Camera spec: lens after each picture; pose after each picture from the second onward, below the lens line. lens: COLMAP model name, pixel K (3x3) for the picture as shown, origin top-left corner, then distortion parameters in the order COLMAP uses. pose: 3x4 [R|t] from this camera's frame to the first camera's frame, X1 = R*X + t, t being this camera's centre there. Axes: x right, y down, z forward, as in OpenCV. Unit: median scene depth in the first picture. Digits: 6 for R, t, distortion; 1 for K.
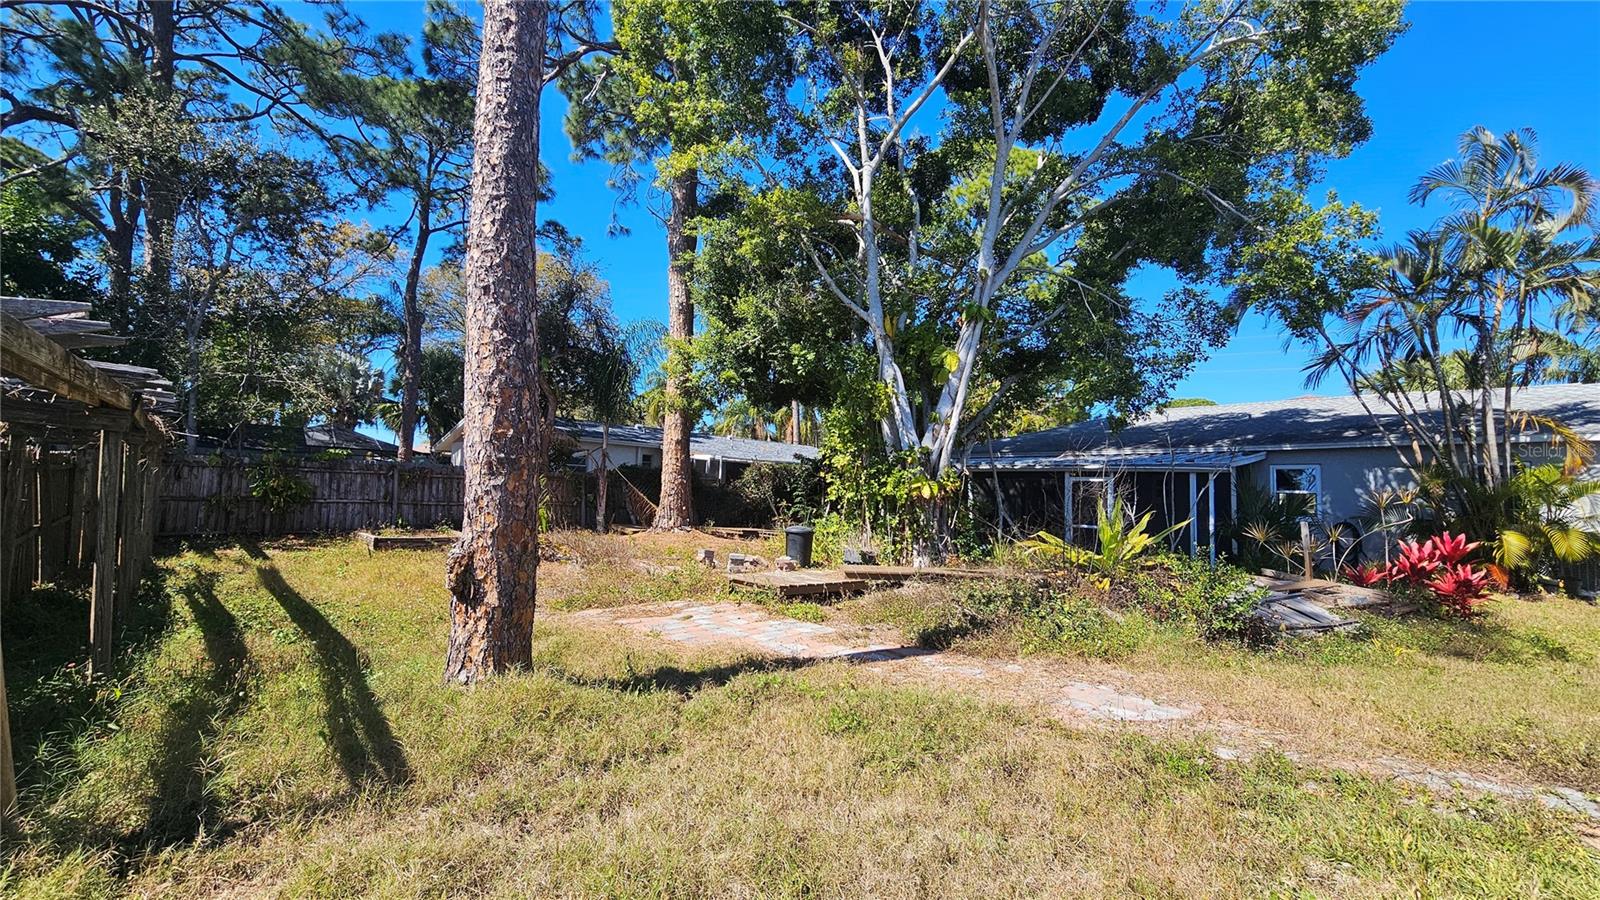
lens RADIAL K [[655.9, 0, 801.1], [0, 655.9, 449.4], [0, 0, 1]] dist [-0.001591, -0.000038]
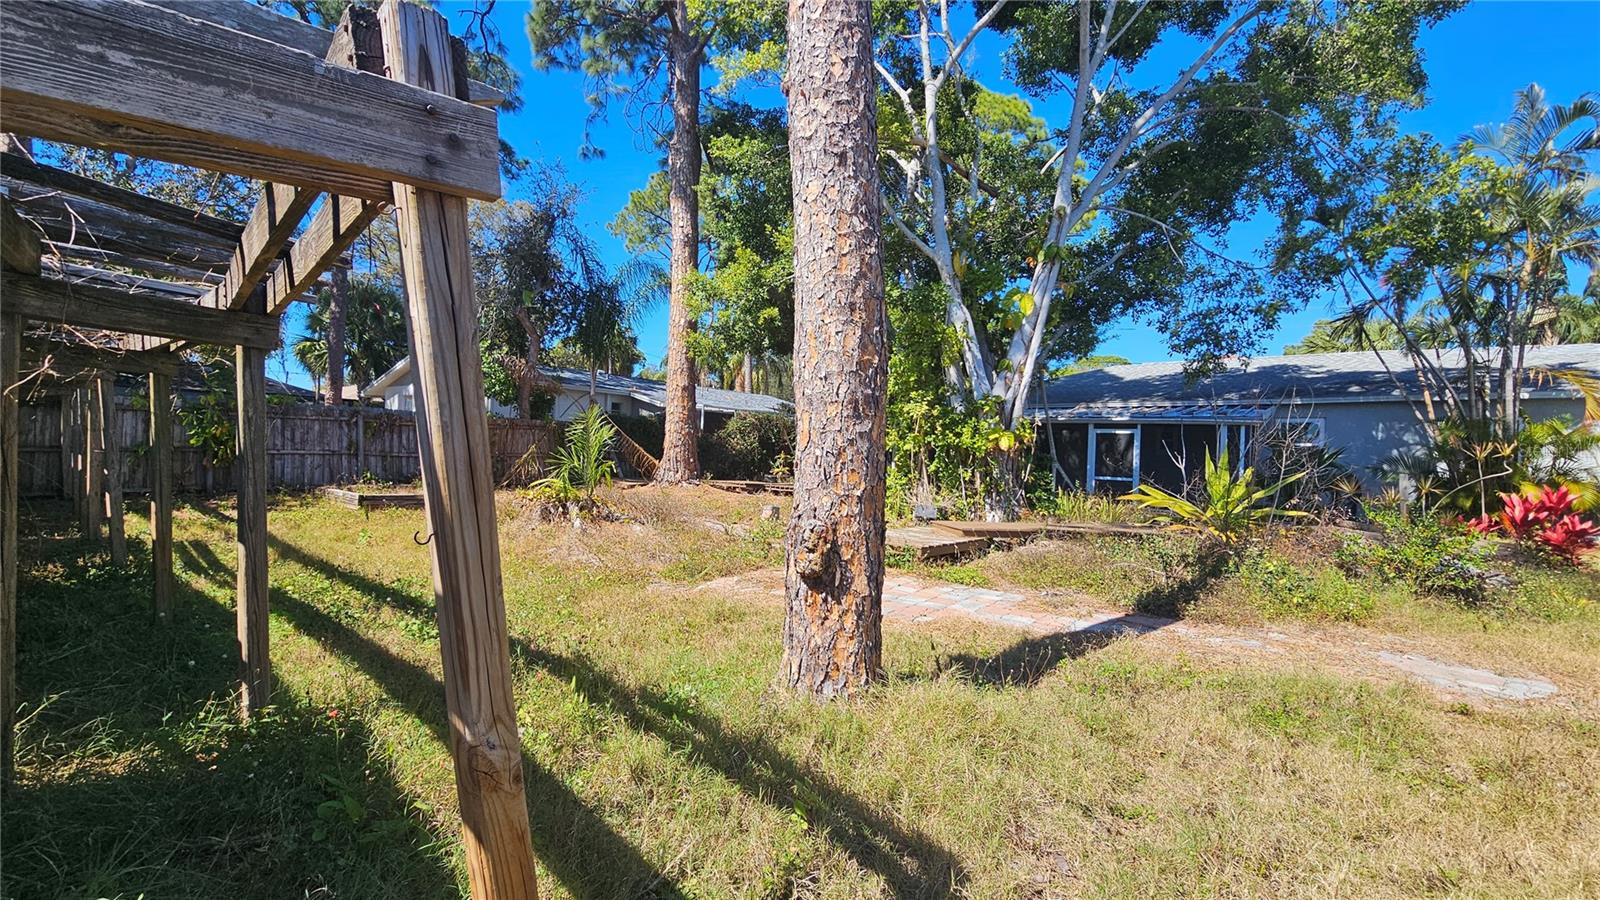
lens RADIAL K [[655.9, 0, 799.4], [0, 655.9, 449.5], [0, 0, 1]] dist [-0.001591, -0.000038]
pose [[0.992537, 0.001888, 0.121933, -0.176396], [-0.010910, 0.997245, 0.073369, 0.005871], [-0.121458, -0.074151, 0.989823, 0.079815]]
